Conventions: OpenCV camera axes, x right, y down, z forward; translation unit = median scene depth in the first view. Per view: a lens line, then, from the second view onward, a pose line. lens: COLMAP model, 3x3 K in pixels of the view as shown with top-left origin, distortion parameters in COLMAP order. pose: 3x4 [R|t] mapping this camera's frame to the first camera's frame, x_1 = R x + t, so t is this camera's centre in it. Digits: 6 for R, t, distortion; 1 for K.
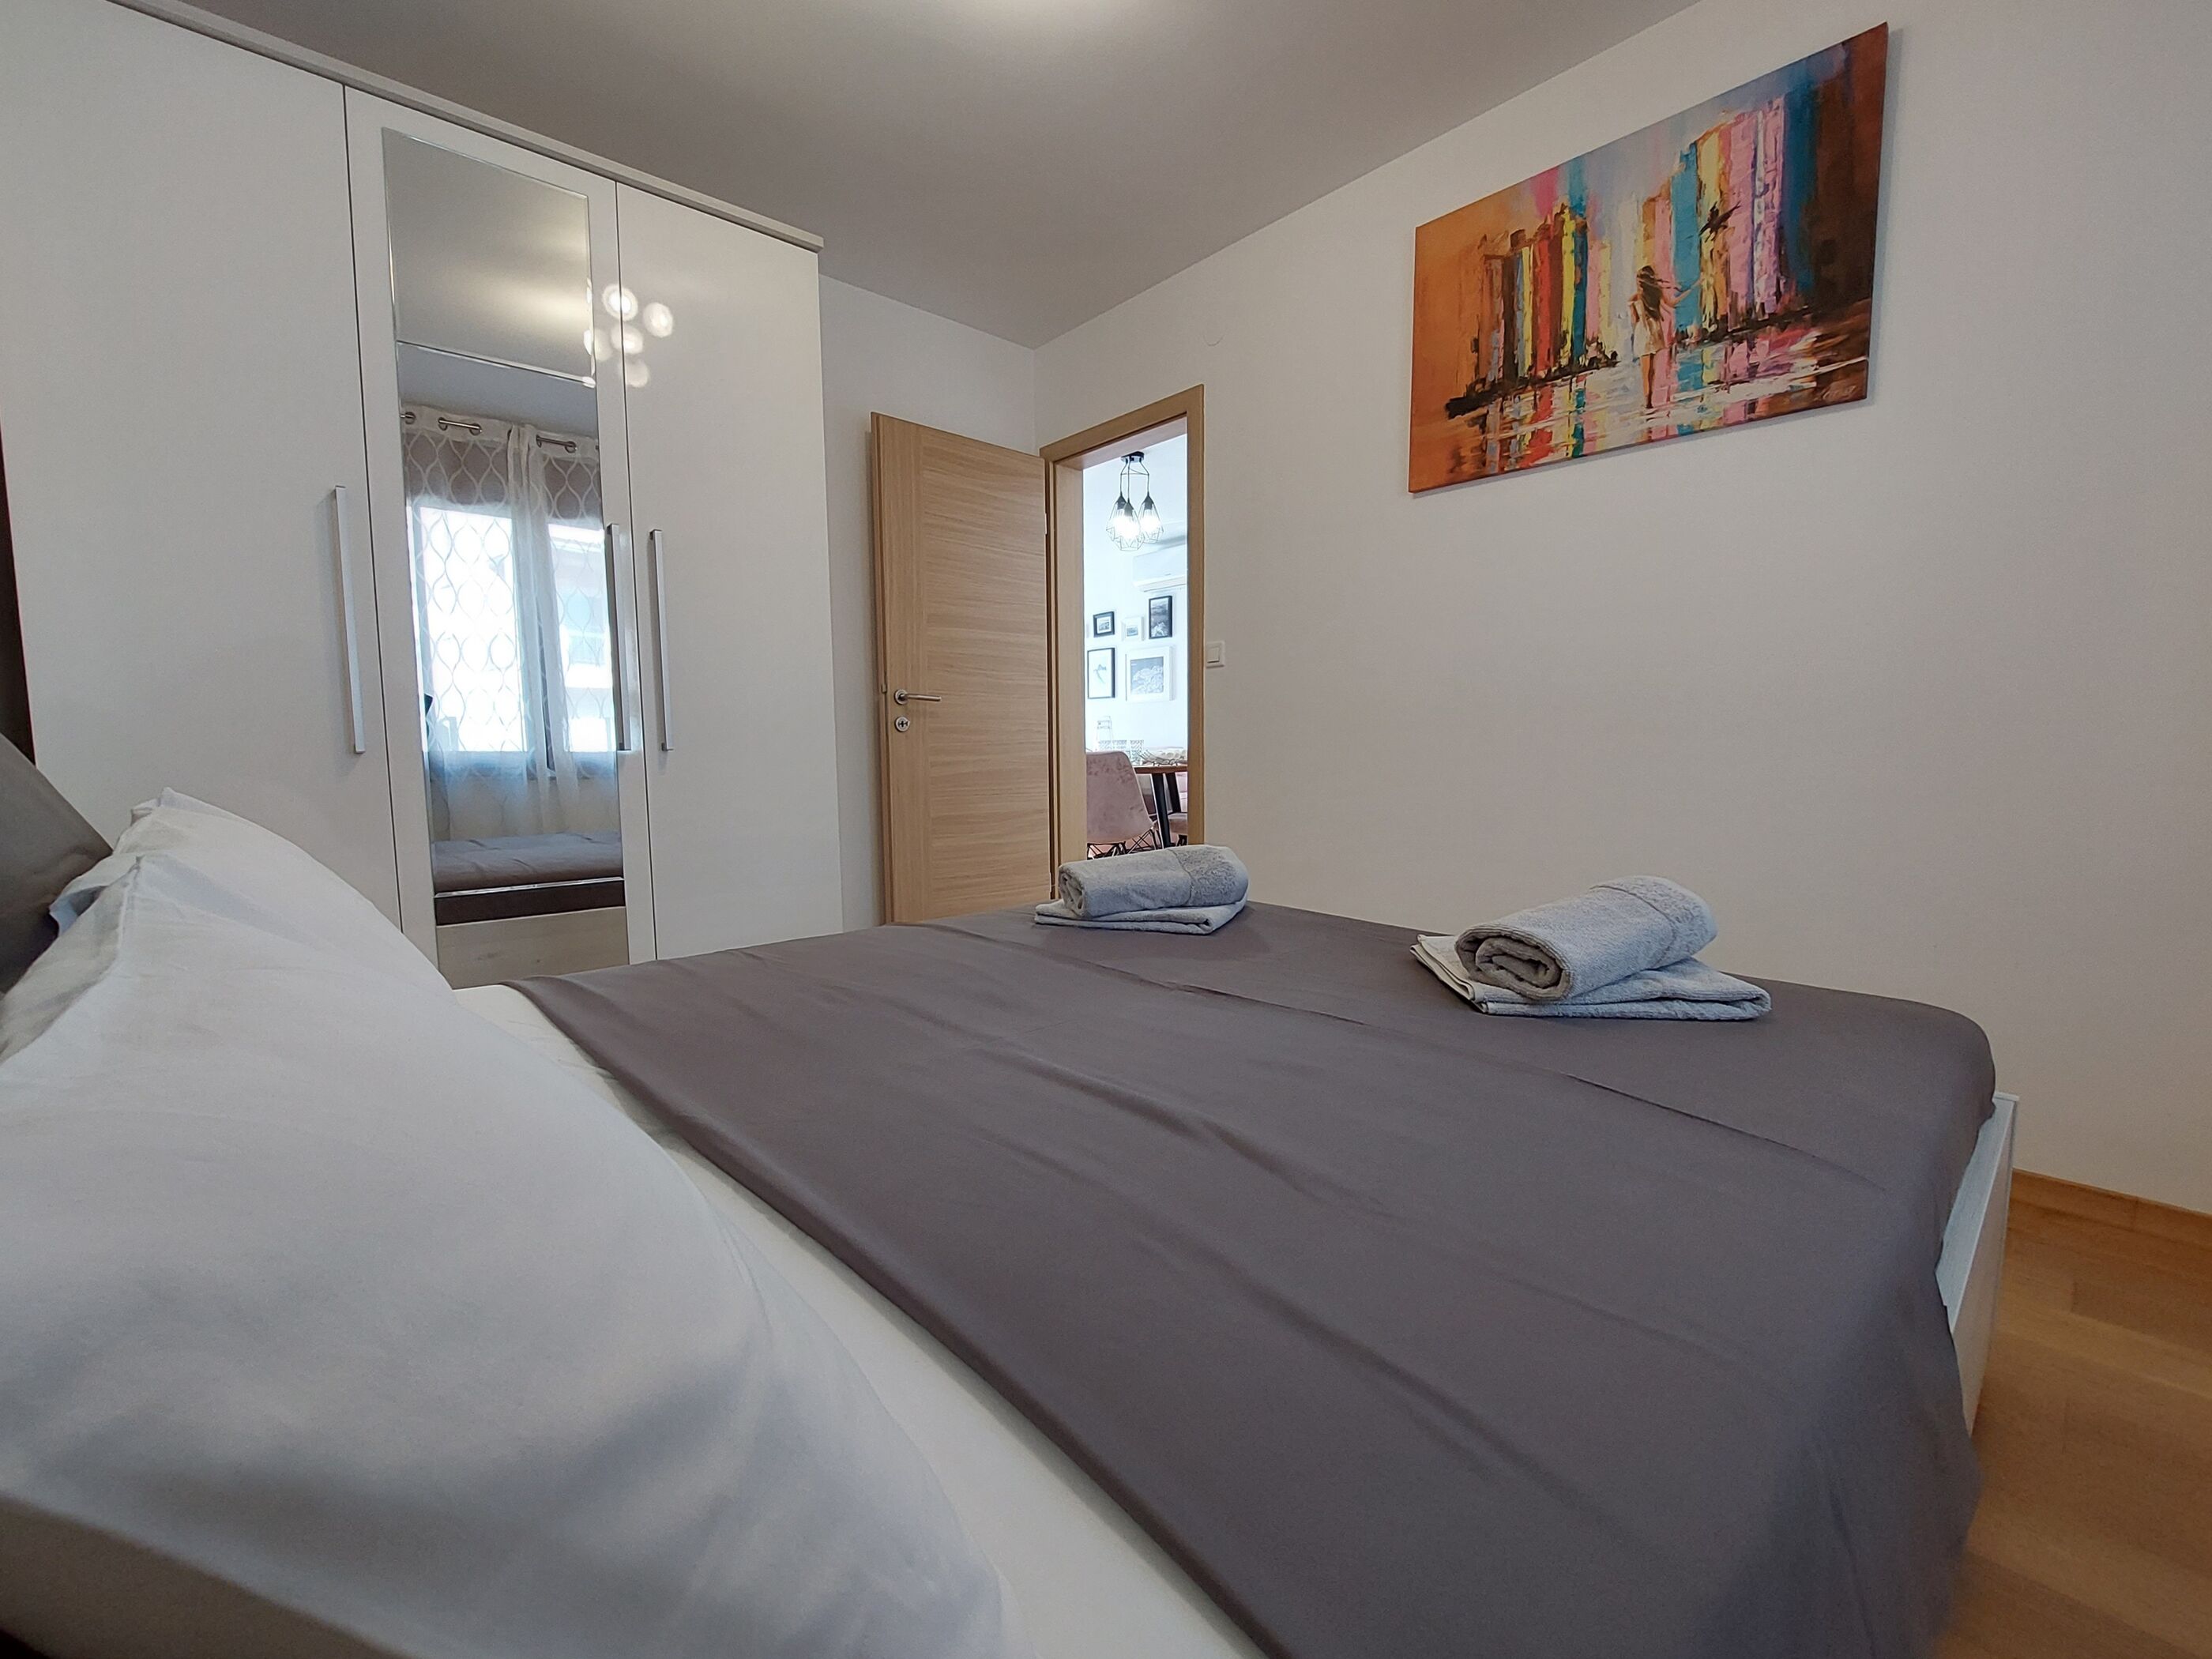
lens RADIAL K [[899.8, 0, 1101.2], [0, 899.8, 835.7], [0, 0, 1]] dist [-0.012392, -0.005345]
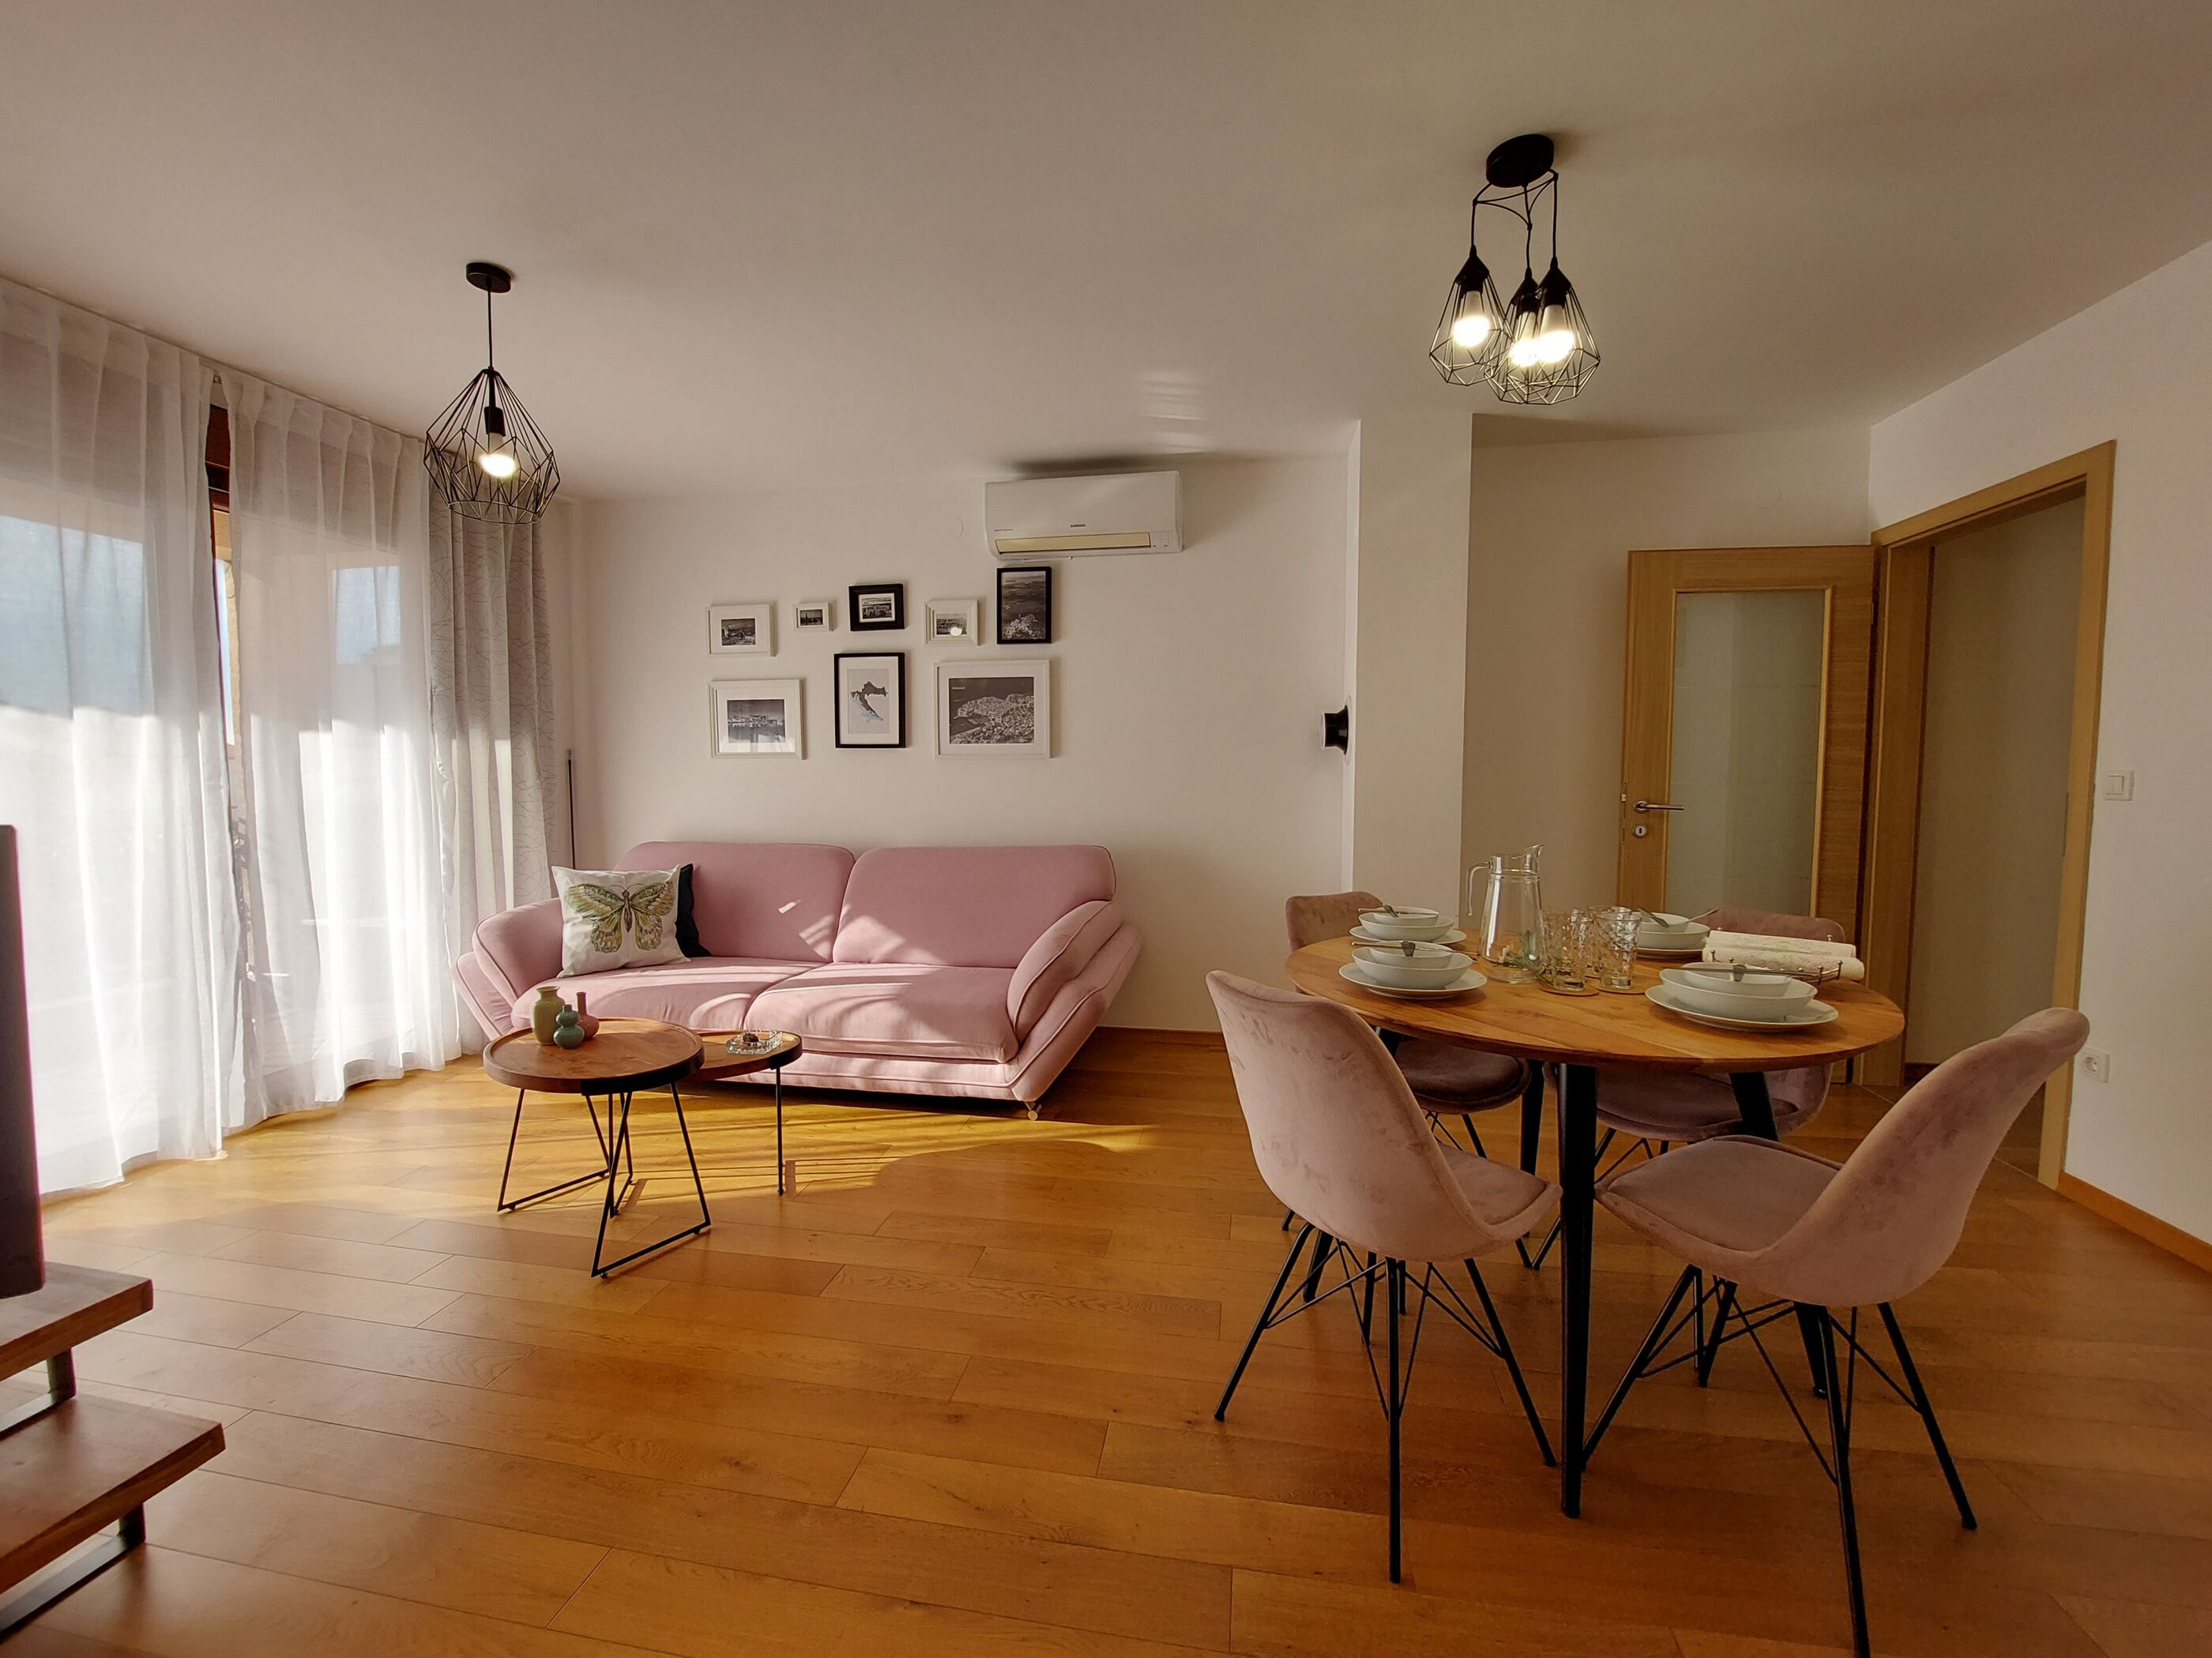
lens RADIAL K [[891.9, 0, 1100.1], [0, 891.9, 832.7], [0, 0, 1]] dist [-0.013248, -0.001074]
pose [[0.787378, -0.033817, 0.615542, -0.227679], [0.056031, 0.998287, -0.016828, -0.093340], [-0.613919, 0.047740, 0.787924, 0.548343]]
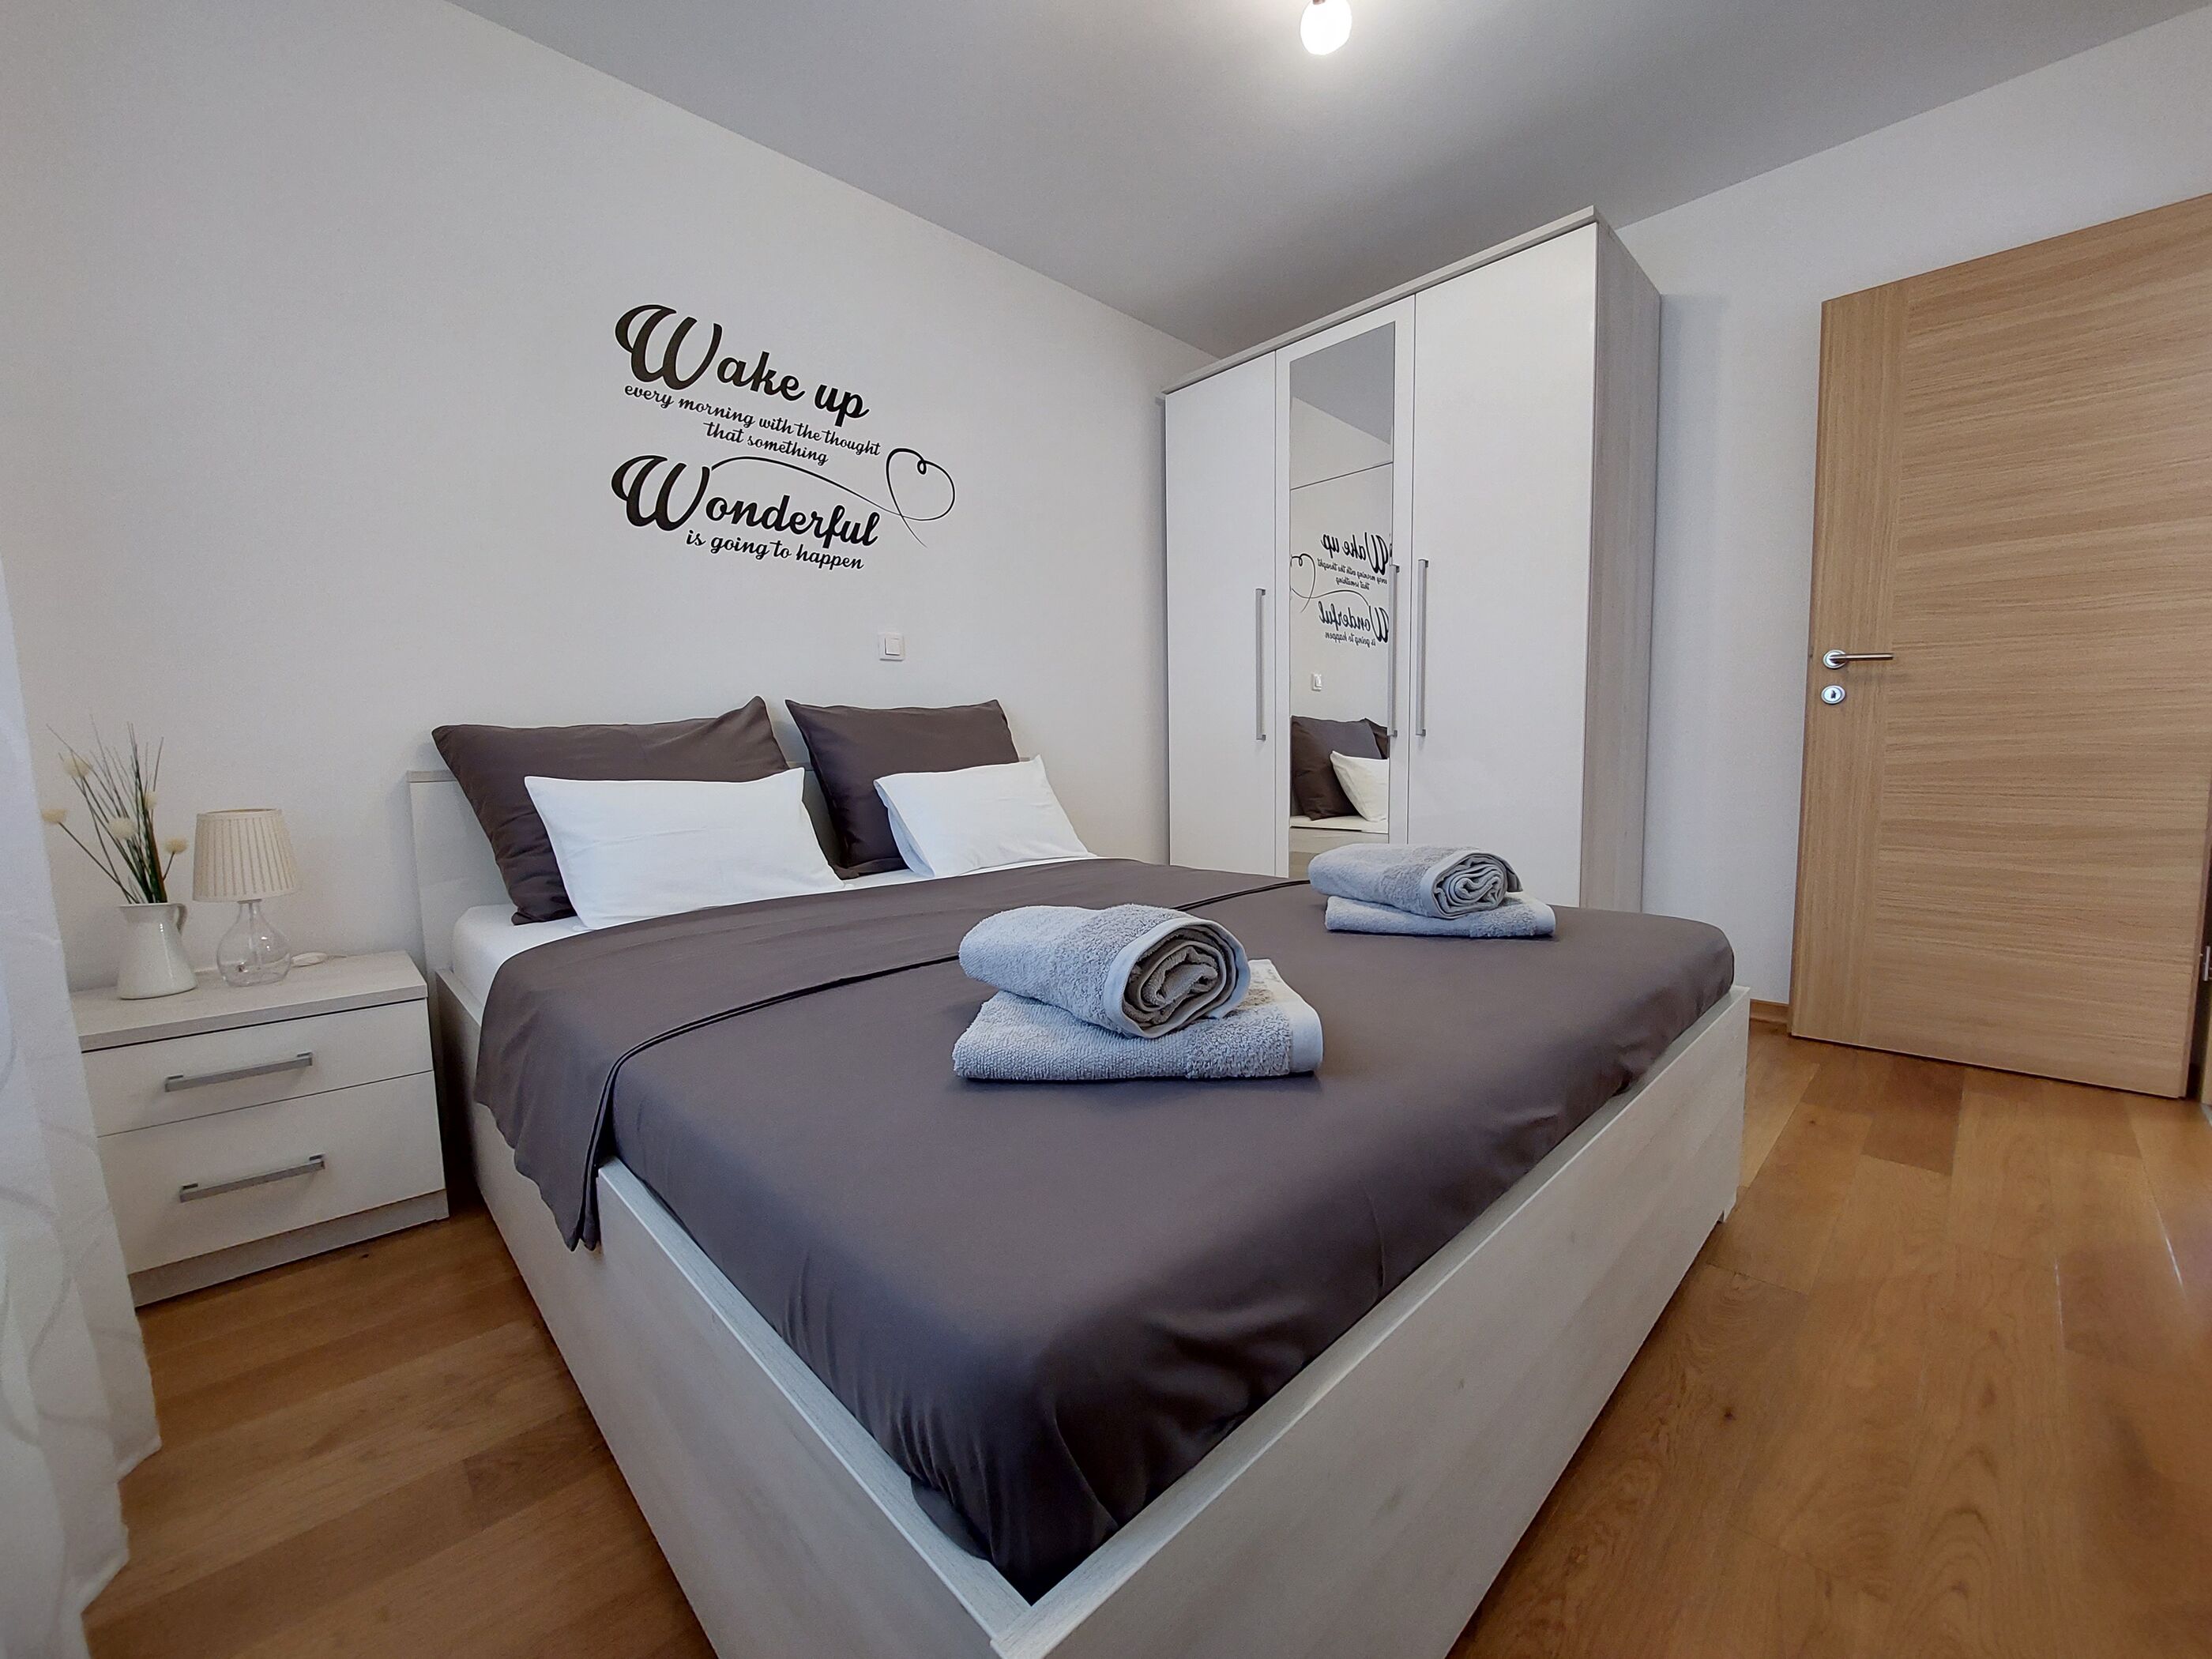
lens RADIAL K [[886.9, 0, 1107.2], [0, 886.9, 837.5], [0, 0, 1]] dist [-0.015660, -0.000319]
pose [[0.039917, 0.098669, -0.994319, 0.219988], [-0.082145, 0.992068, 0.095148, -0.010232], [0.995821, 0.077880, 0.047706, 0.153393]]
